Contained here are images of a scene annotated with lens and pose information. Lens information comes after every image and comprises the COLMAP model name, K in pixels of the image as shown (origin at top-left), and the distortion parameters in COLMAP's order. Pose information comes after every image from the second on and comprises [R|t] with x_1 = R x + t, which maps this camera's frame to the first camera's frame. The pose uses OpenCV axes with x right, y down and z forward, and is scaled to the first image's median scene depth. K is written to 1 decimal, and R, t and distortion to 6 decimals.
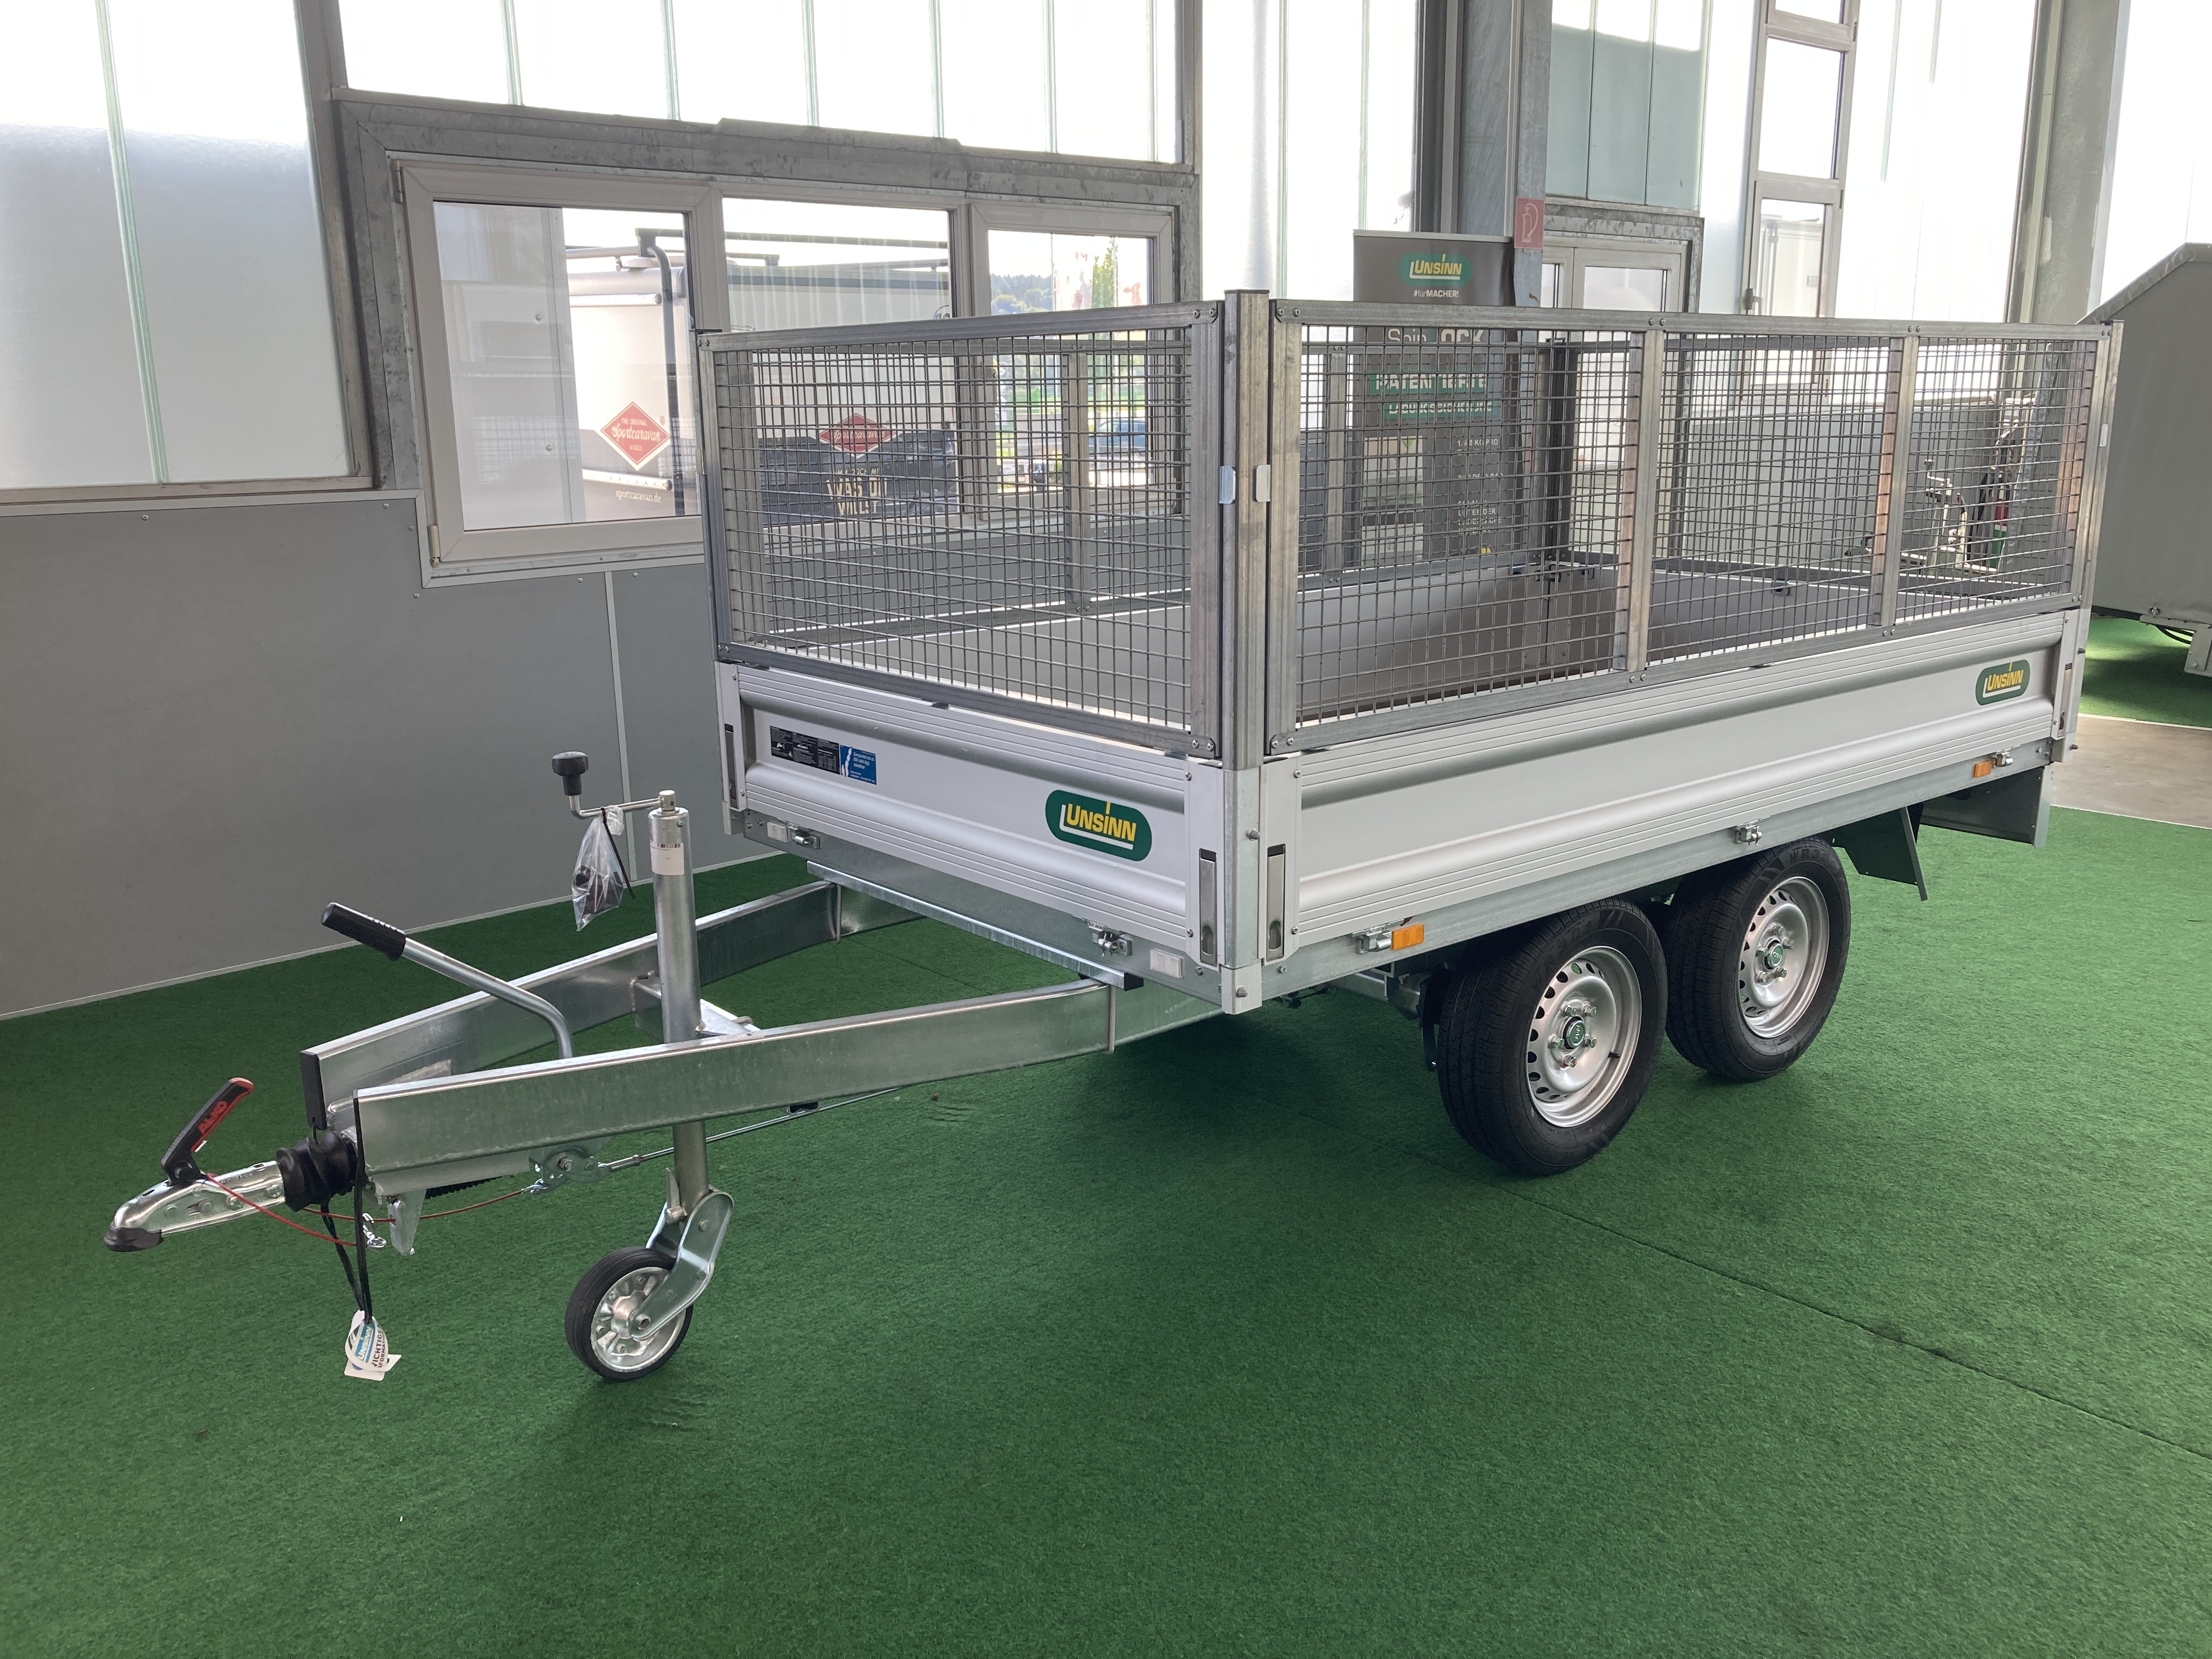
lens RADIAL K [[1807.7, 0, 1106.0], [0, 1807.7, 829.5], [0, 0, 1]] dist [0.001643, 0.001593]
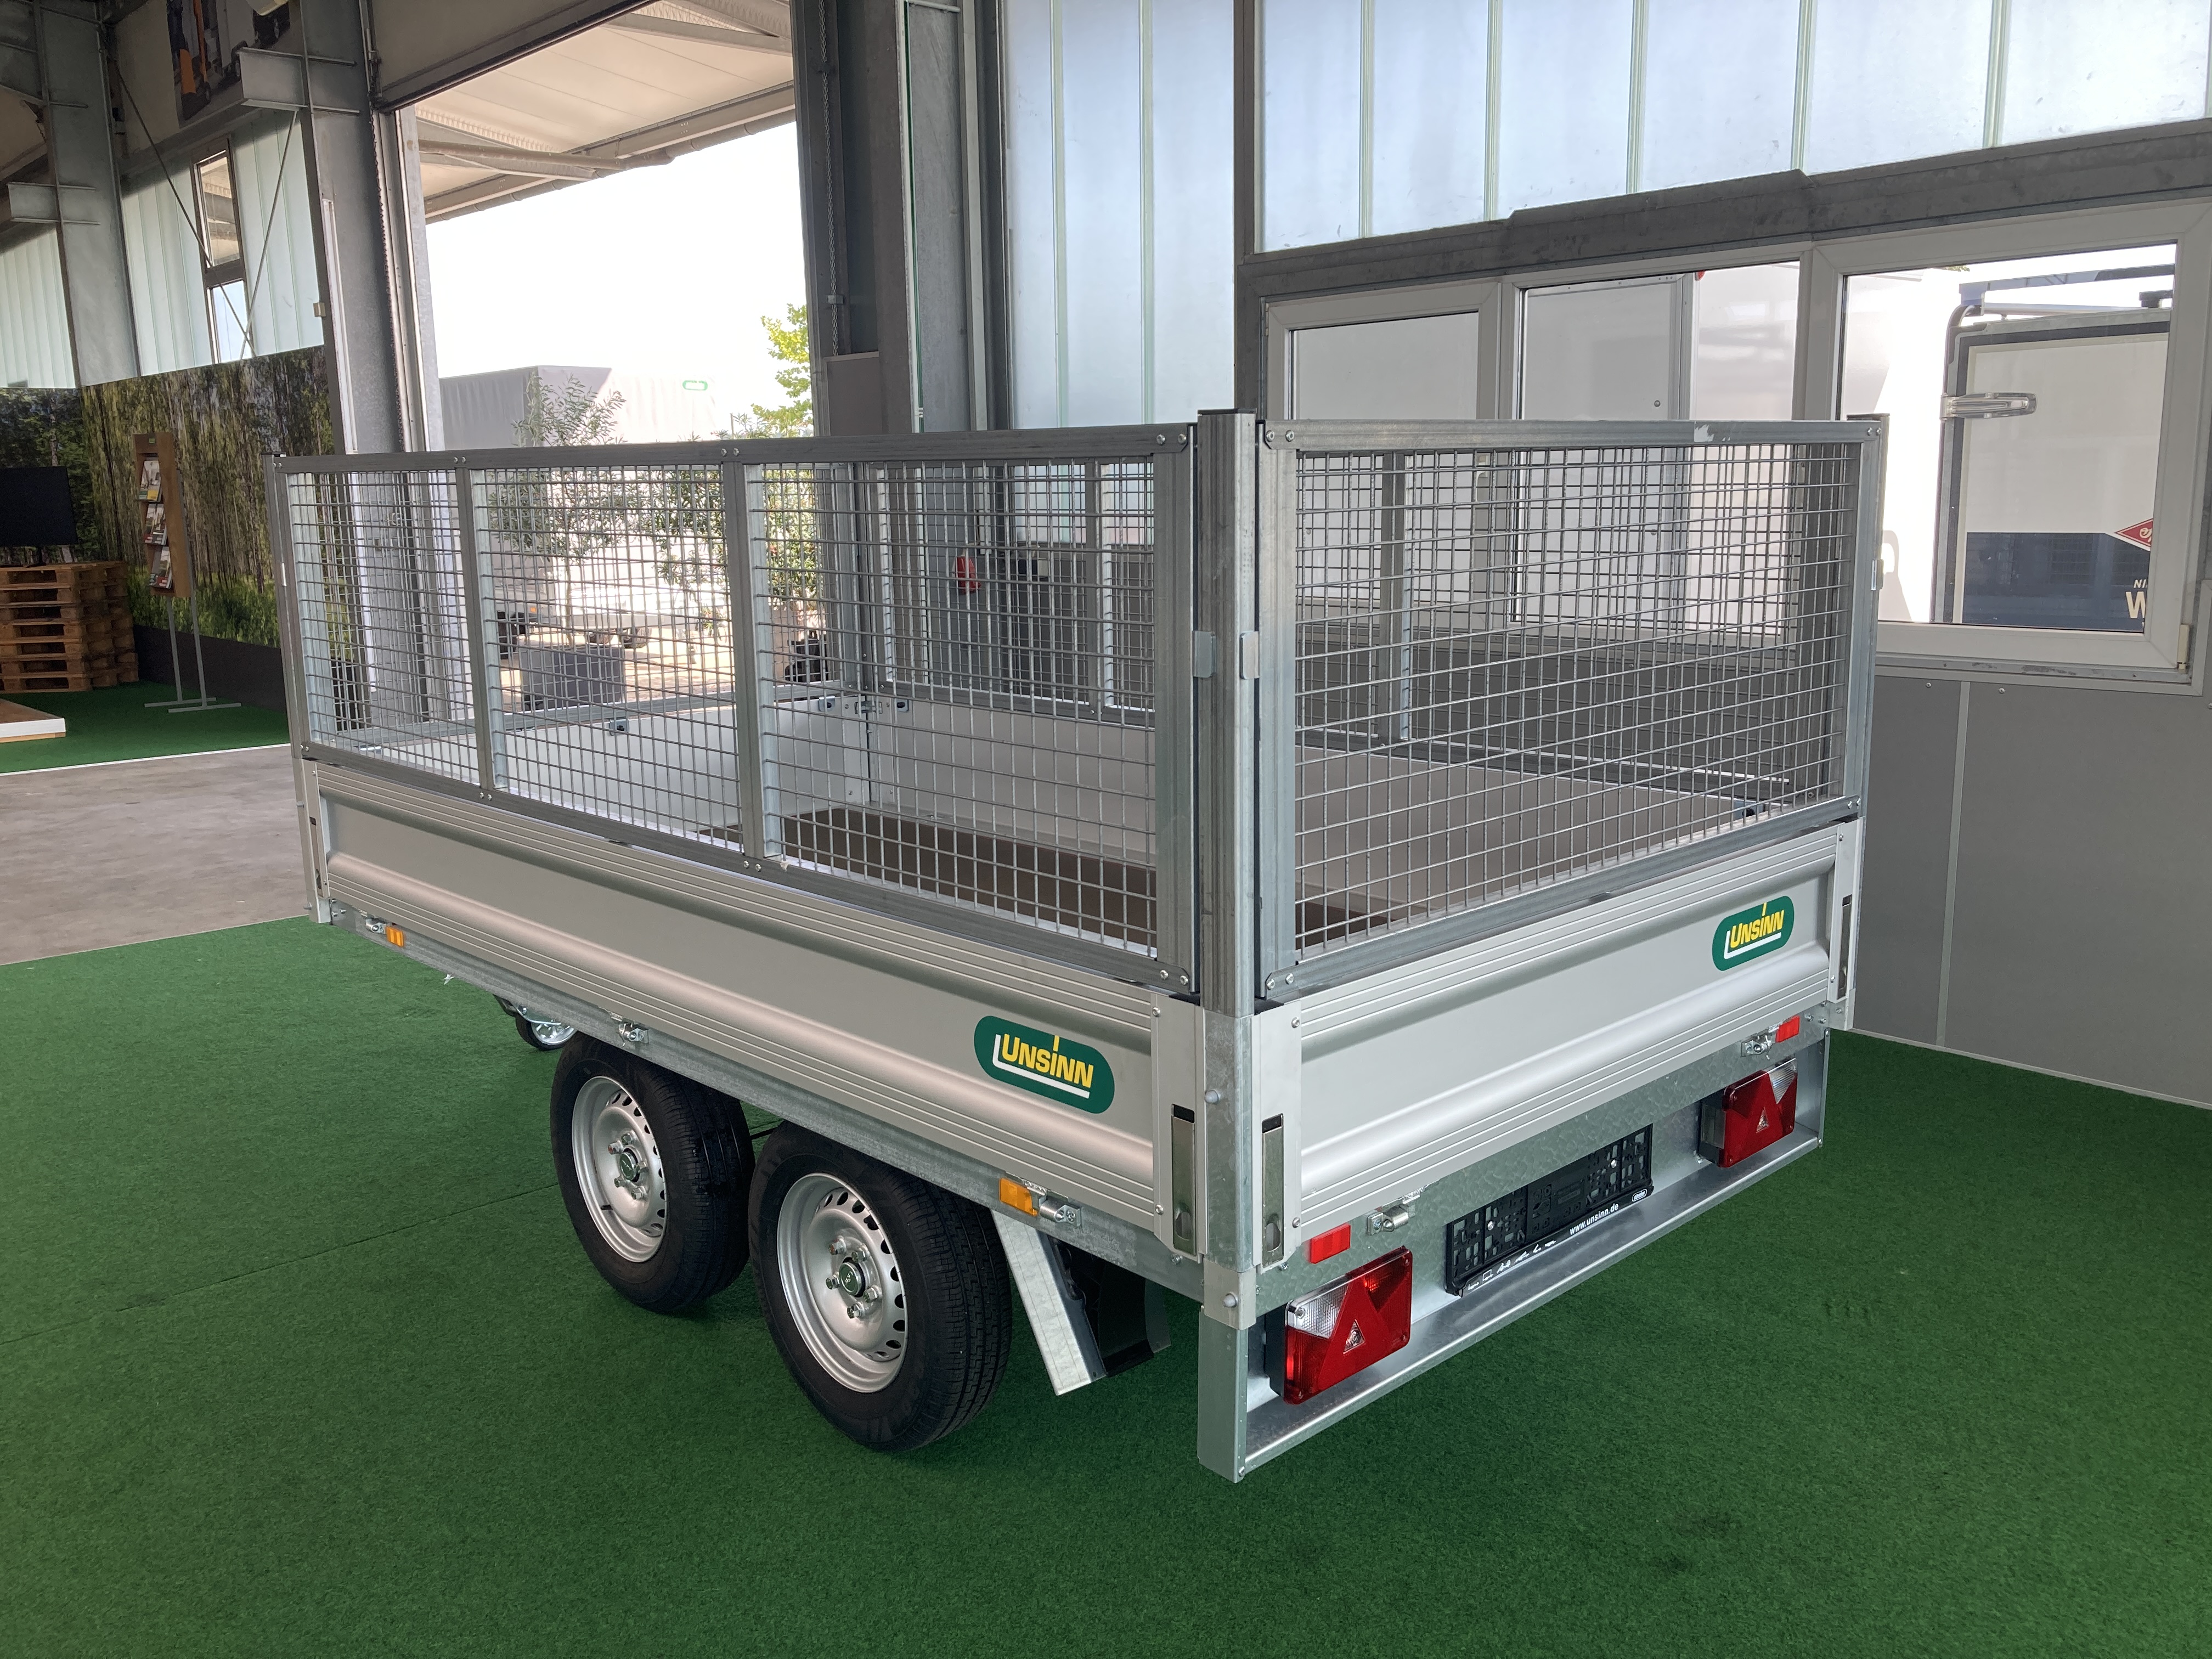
lens RADIAL K [[1816.3, 0, 1098.5], [0, 1816.3, 817.2], [0, 0, 1]] dist [0.012036, 0.006268]
pose [[0.000672, 0.201408, -0.979507, 0.730012], [-0.223065, 0.954858, 0.196186, -0.192823], [0.974803, 0.218362, 0.045568, 0.702758]]
